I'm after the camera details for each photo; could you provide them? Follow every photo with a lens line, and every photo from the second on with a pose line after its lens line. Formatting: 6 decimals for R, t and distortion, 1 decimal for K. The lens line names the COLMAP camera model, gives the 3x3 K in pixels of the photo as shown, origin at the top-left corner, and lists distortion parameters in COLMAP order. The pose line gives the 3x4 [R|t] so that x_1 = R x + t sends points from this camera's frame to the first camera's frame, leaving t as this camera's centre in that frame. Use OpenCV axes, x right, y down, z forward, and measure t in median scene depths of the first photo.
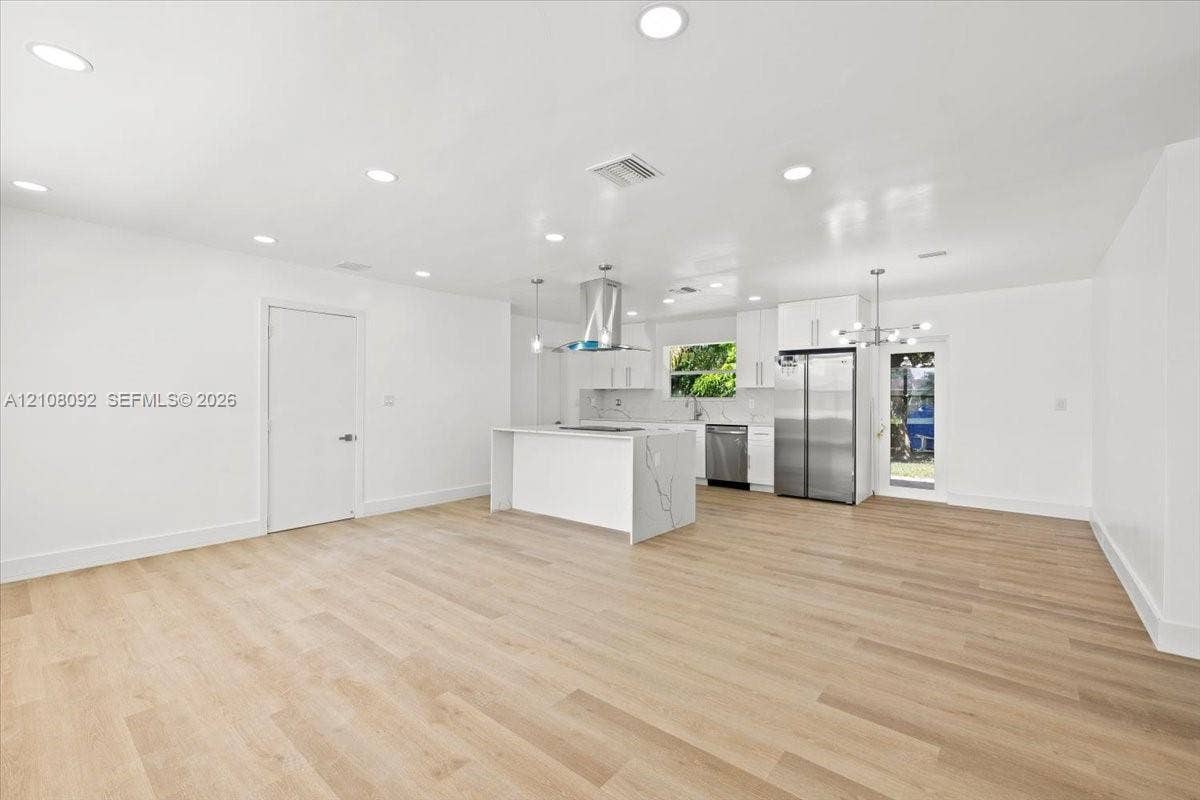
lens RADIAL K [[503.1, 0, 600.0], [0, 503.1, 400.0], [0, 0, 1]] dist [-0.000844, 0.000004]
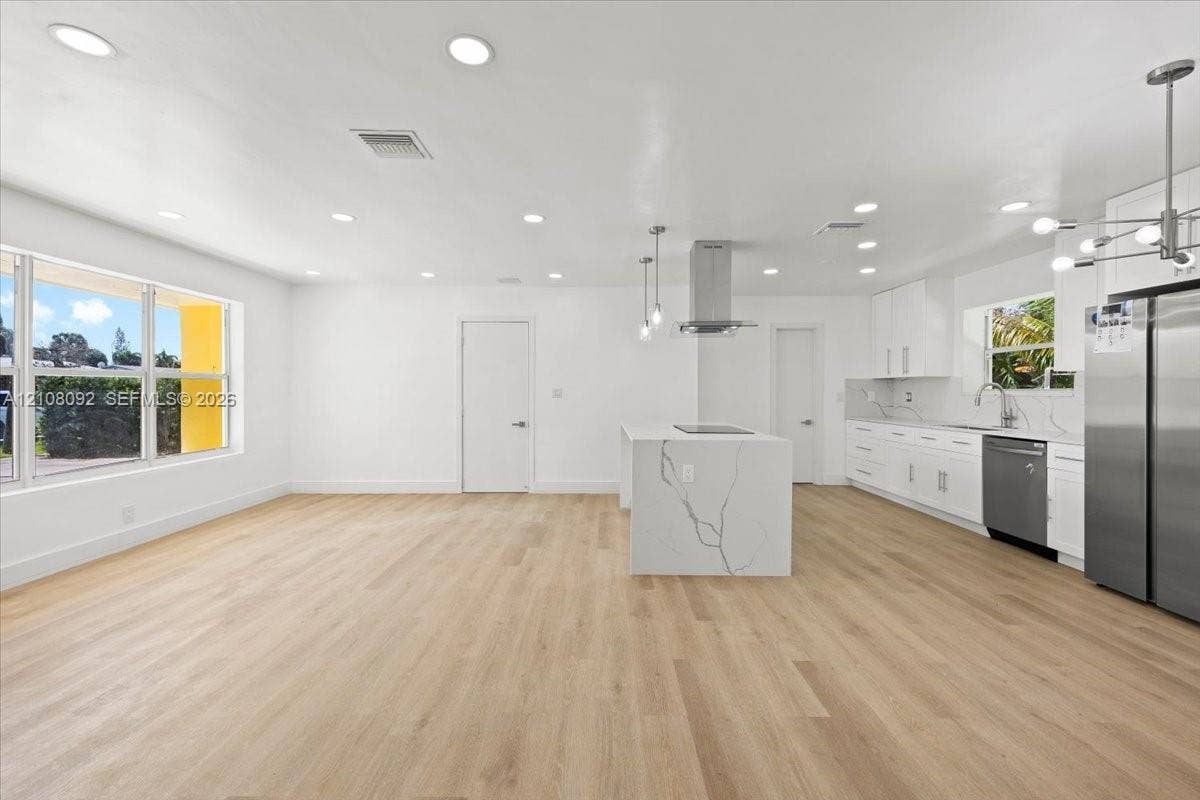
lens RADIAL K [[506.7, 0, 600.0], [0, 506.7, 391.9], [0, 0, 1]] dist [0.001821, 0.000290]
pose [[0.637964, 0.000604, -0.770066, 0.542827], [-0.001871, 0.999998, -0.000765, -0.001056], [0.770064, 0.001929, 0.637964, 0.375640]]
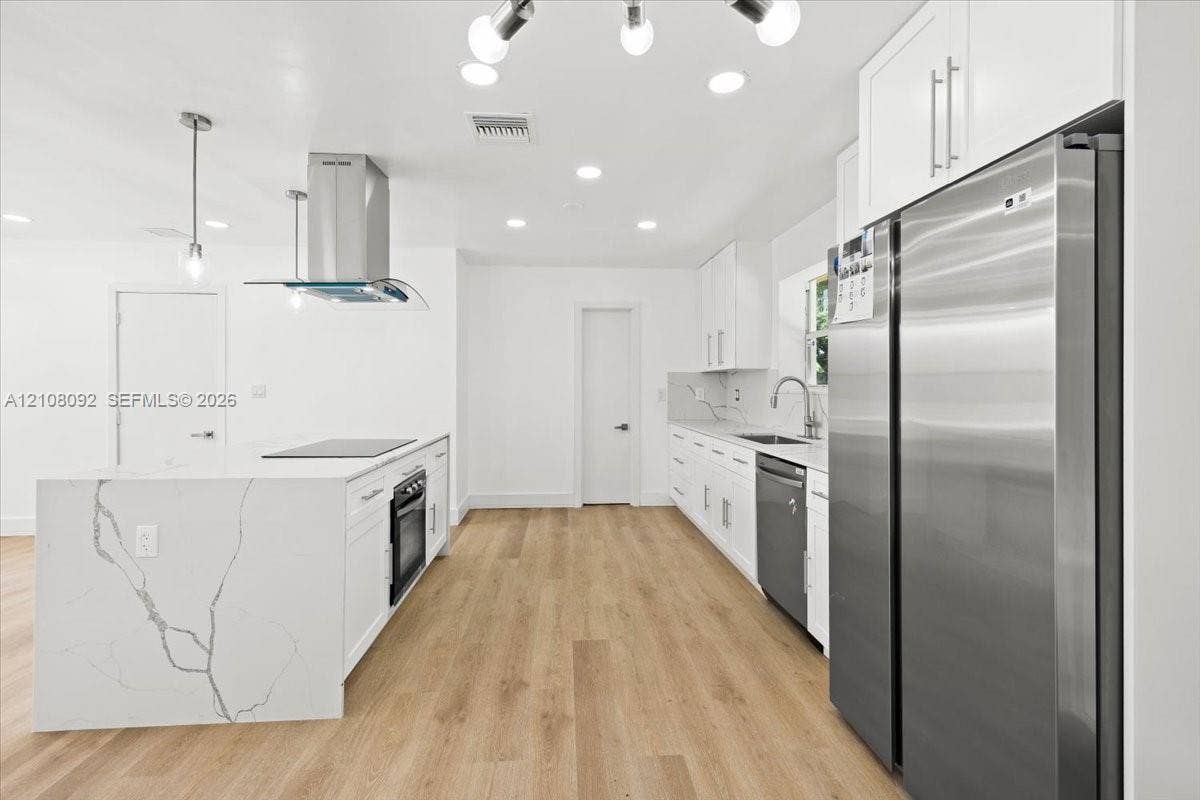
lens RADIAL K [[513.8, 0, 599.7], [0, 513.8, 384.7], [0, 0, 1]] dist [-0.002498, -0.000690]
pose [[0.698901, -0.005384, -0.715198, 0.596829], [0.000401, 0.999974, -0.007136, -0.003920], [0.715218, 0.004700, 0.698885, 0.866707]]
